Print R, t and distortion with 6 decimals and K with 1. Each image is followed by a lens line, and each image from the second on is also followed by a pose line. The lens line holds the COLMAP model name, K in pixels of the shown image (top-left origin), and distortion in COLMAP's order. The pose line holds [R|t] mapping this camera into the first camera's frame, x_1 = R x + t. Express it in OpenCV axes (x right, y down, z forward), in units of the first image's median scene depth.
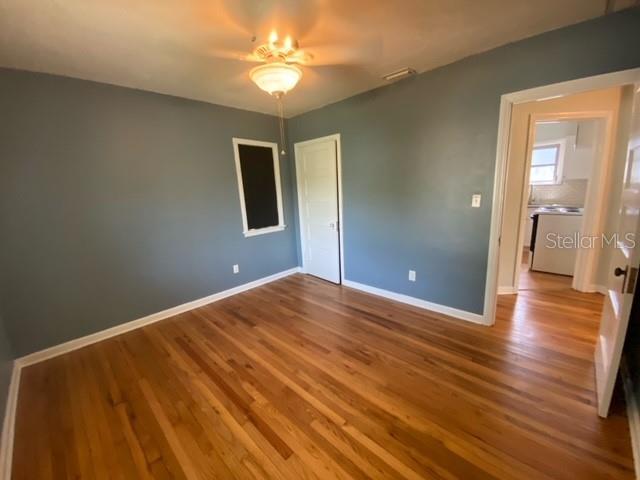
lens RADIAL K [[260.2, 0, 320.0], [0, 260.2, 240.0], [0, 0, 1]] dist [0.027091, -0.021105]
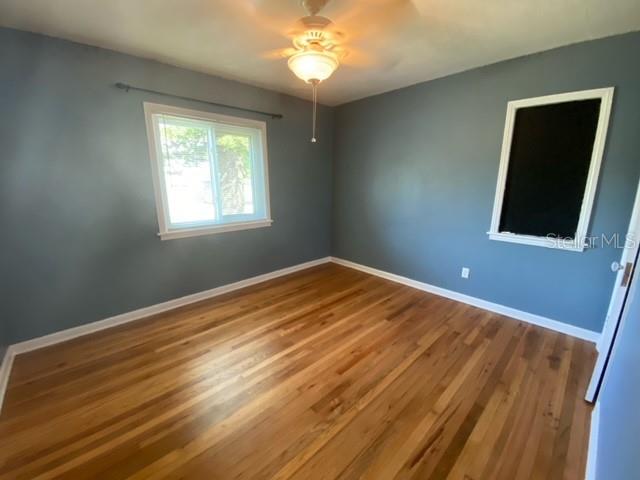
lens RADIAL K [[260.2, 0, 320.0], [0, 260.2, 240.0], [0, 0, 1]] dist [0.027091, -0.021105]
pose [[-0.058970, 0.264395, -0.962610, 0.647017], [-0.193968, 0.942875, 0.270857, -0.166466], [0.979234, 0.202688, -0.004317, 0.752735]]
